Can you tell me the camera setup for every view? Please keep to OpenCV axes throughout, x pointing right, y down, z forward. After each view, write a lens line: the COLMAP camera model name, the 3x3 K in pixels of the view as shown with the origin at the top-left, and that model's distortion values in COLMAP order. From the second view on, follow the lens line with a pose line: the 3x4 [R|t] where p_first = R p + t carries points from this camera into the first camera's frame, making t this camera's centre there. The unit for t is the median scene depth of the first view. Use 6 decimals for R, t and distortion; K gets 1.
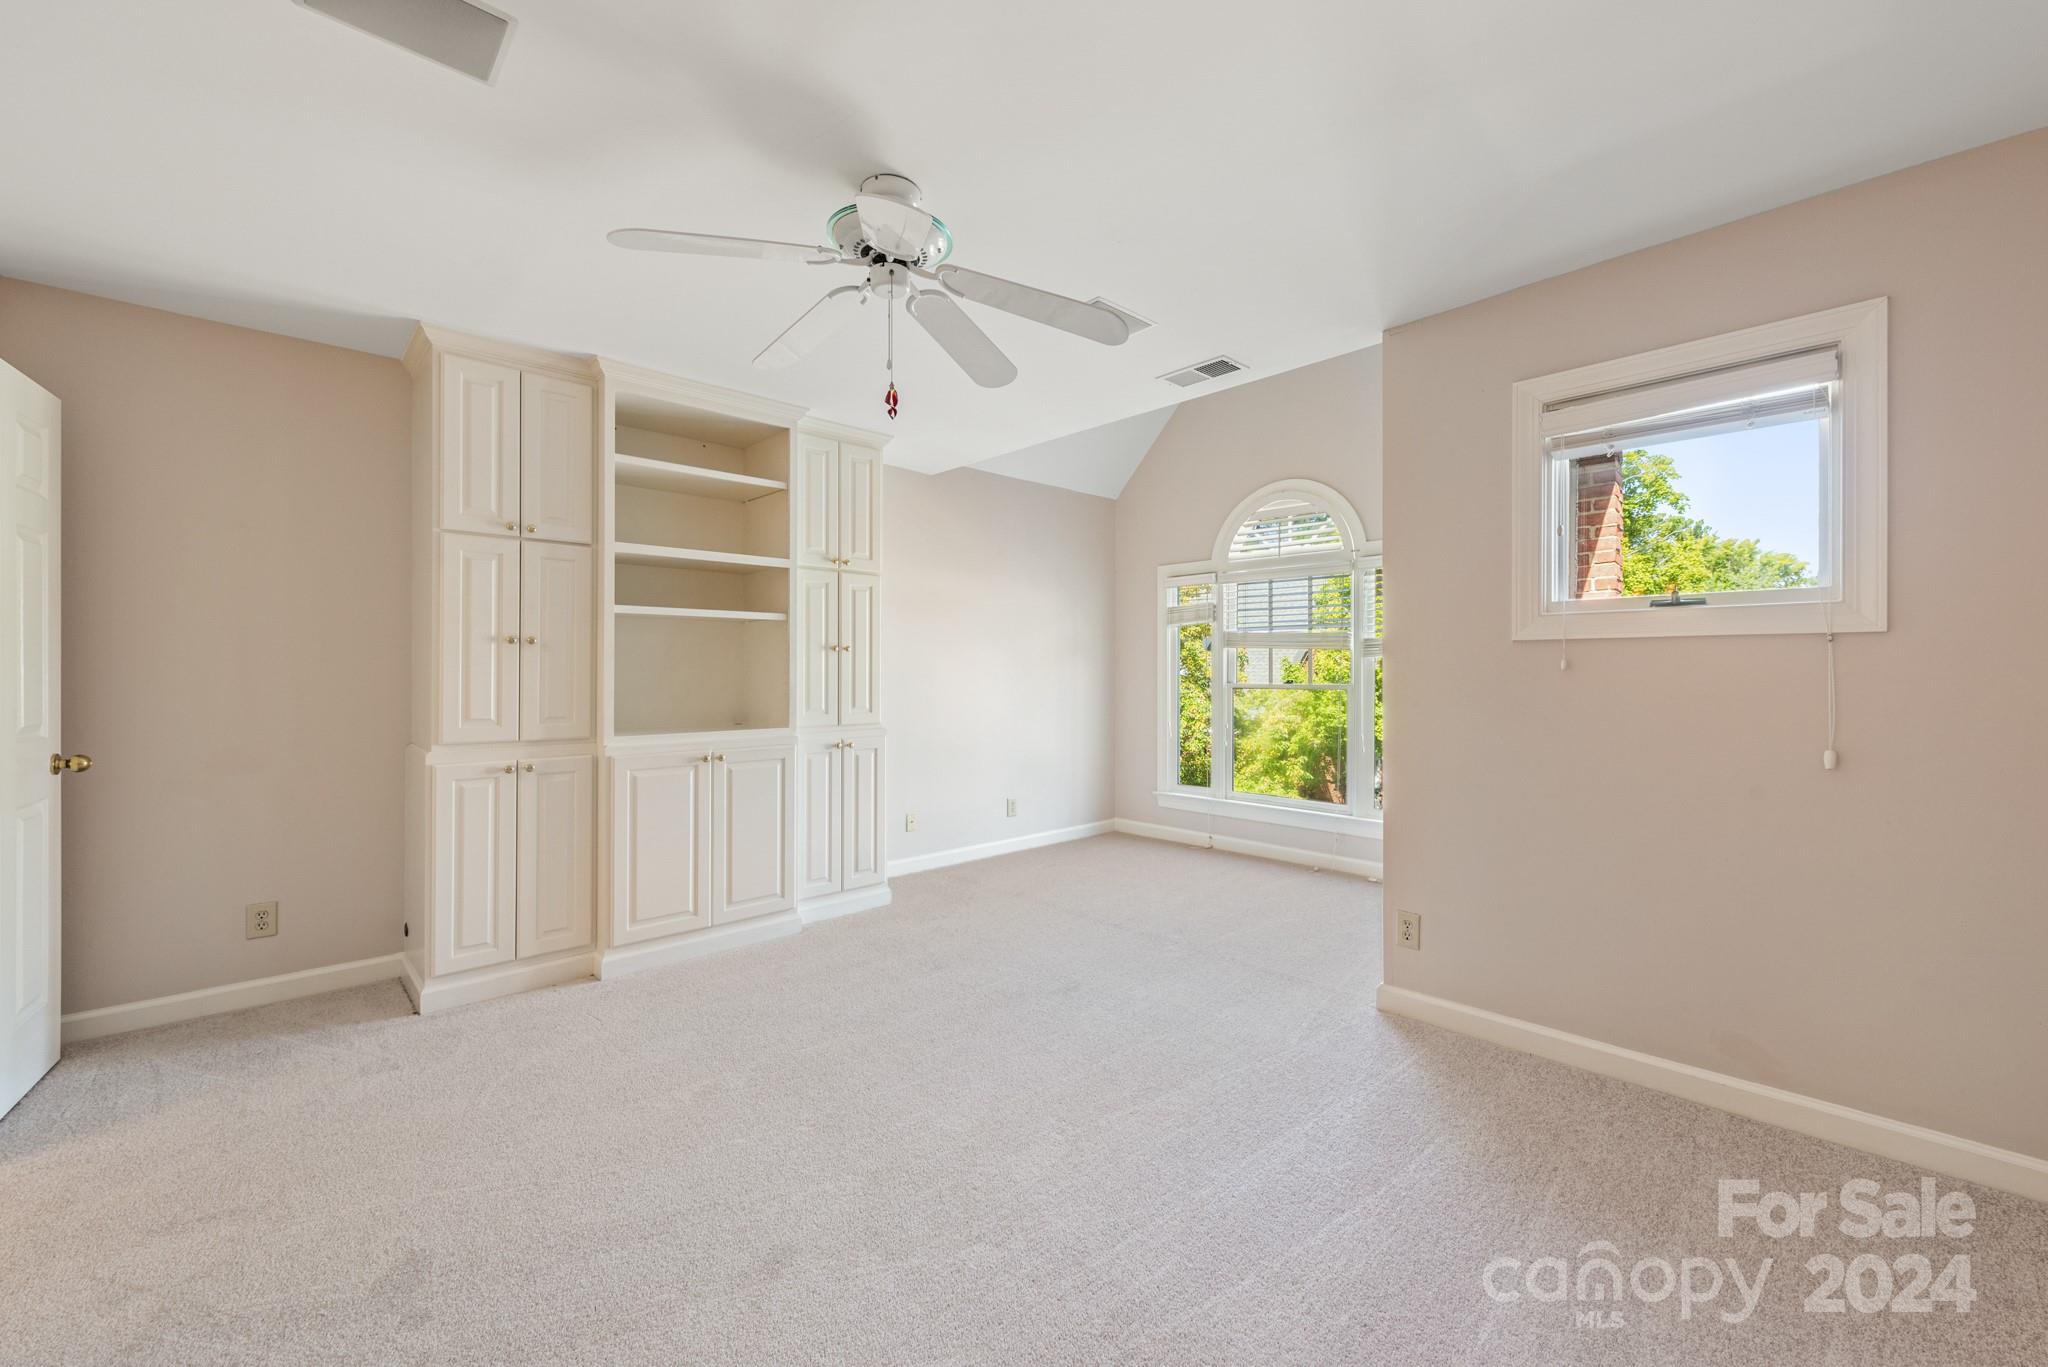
lens RADIAL K [[815.8, 0, 1024.5], [0, 815.8, 672.3], [0, 0, 1]] dist [-0.000986, -0.000152]
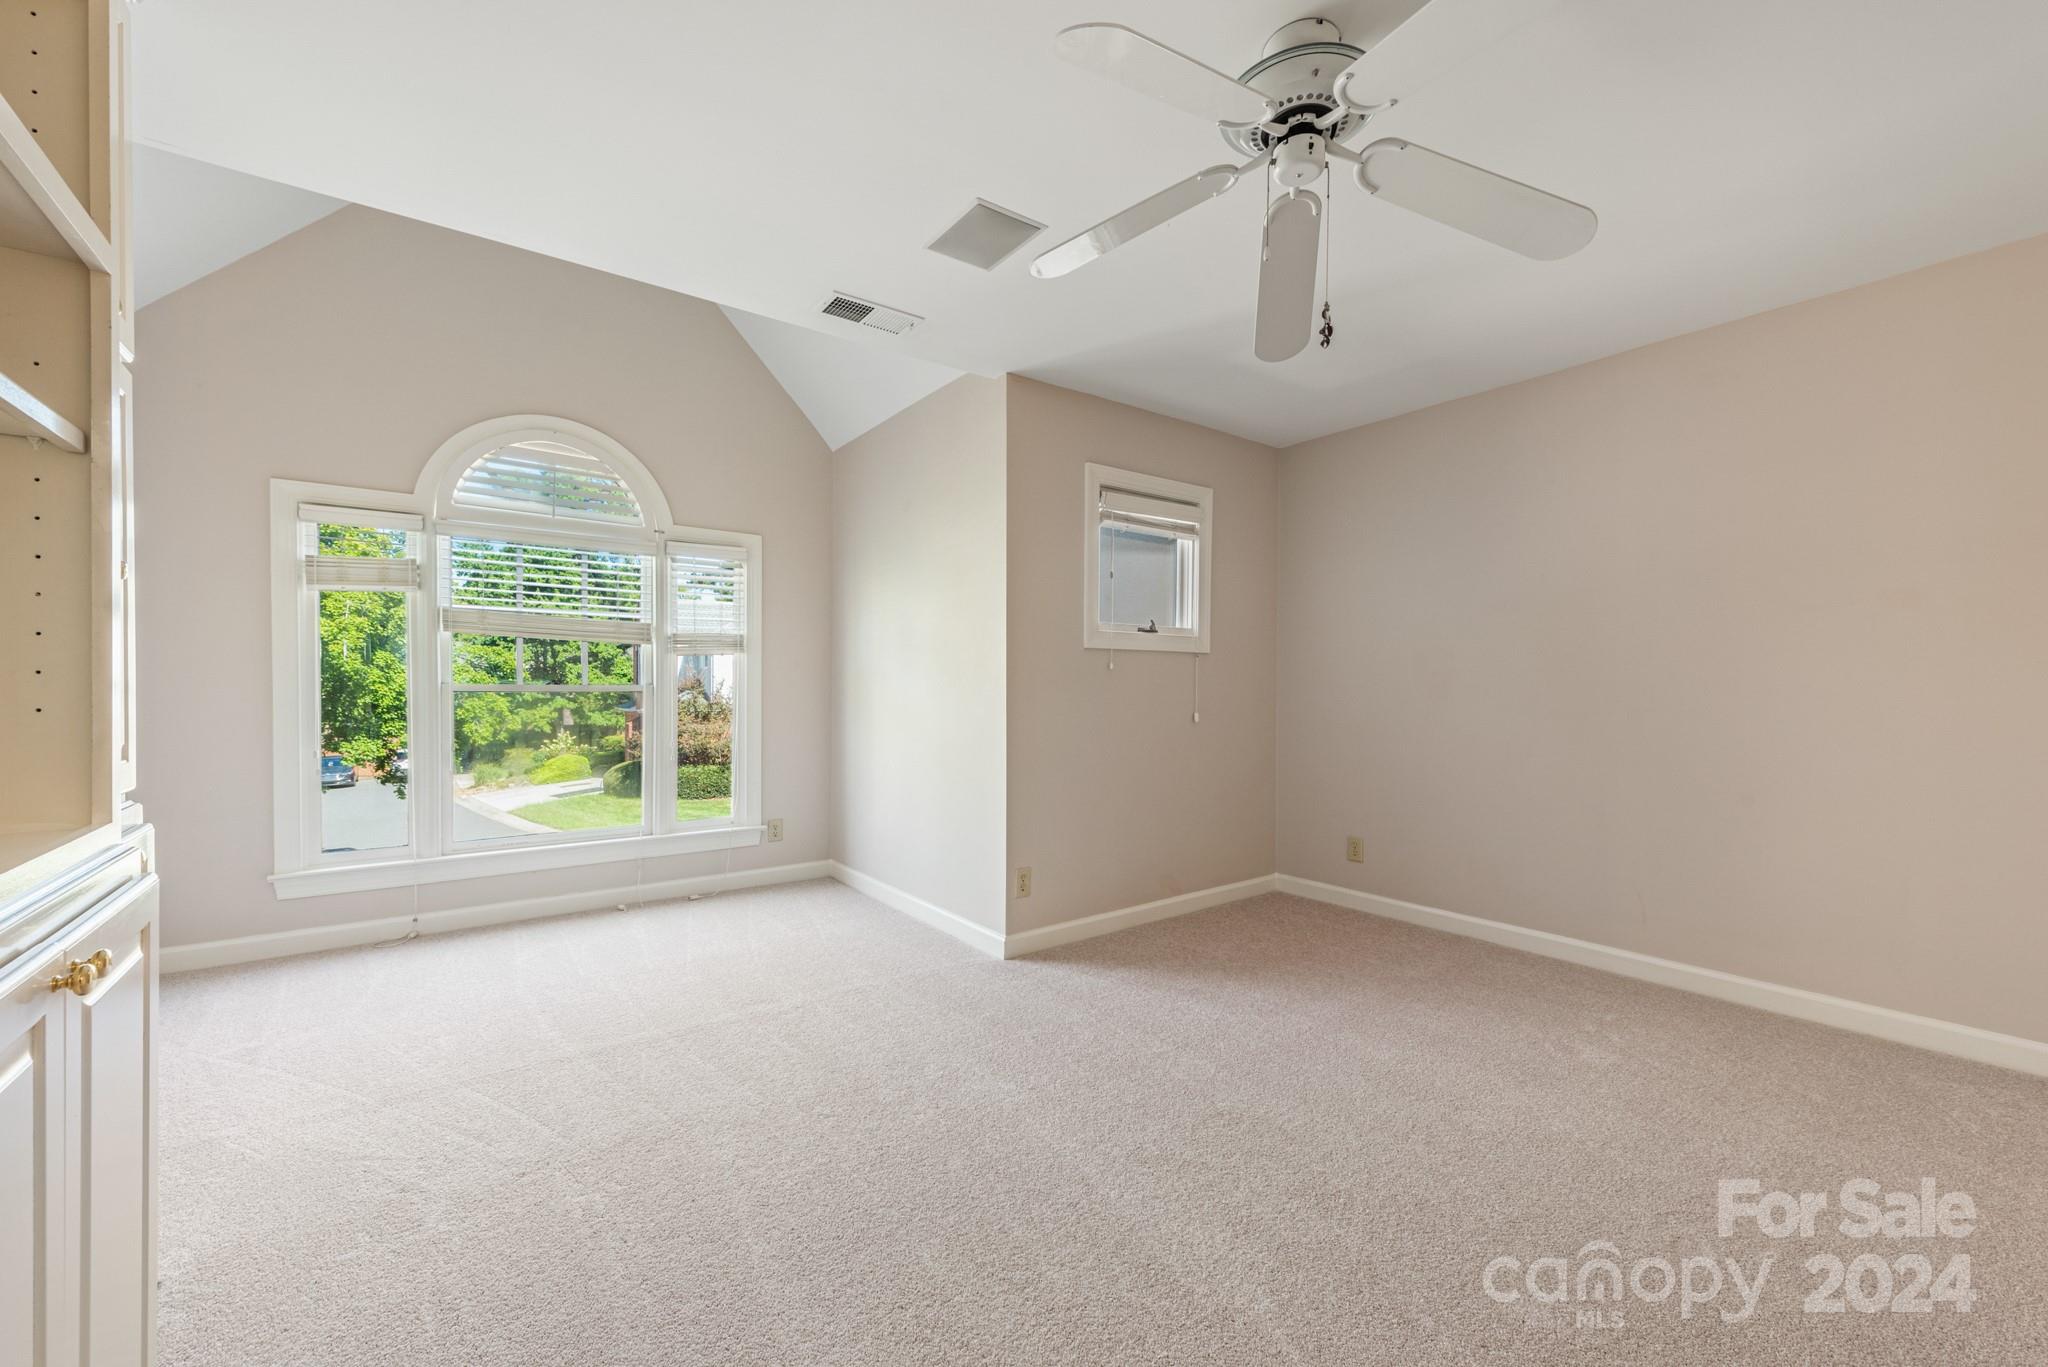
lens RADIAL K [[808.1, 0, 1033.7], [0, 808.1, 684.6], [0, 0, 1]] dist [0.012646, -0.000154]
pose [[0.109538, -0.004445, 0.993973, -0.654328], [-0.004260, 0.999979, 0.004941, 0.016170], [-0.993973, -0.004775, 0.109517, 0.780435]]
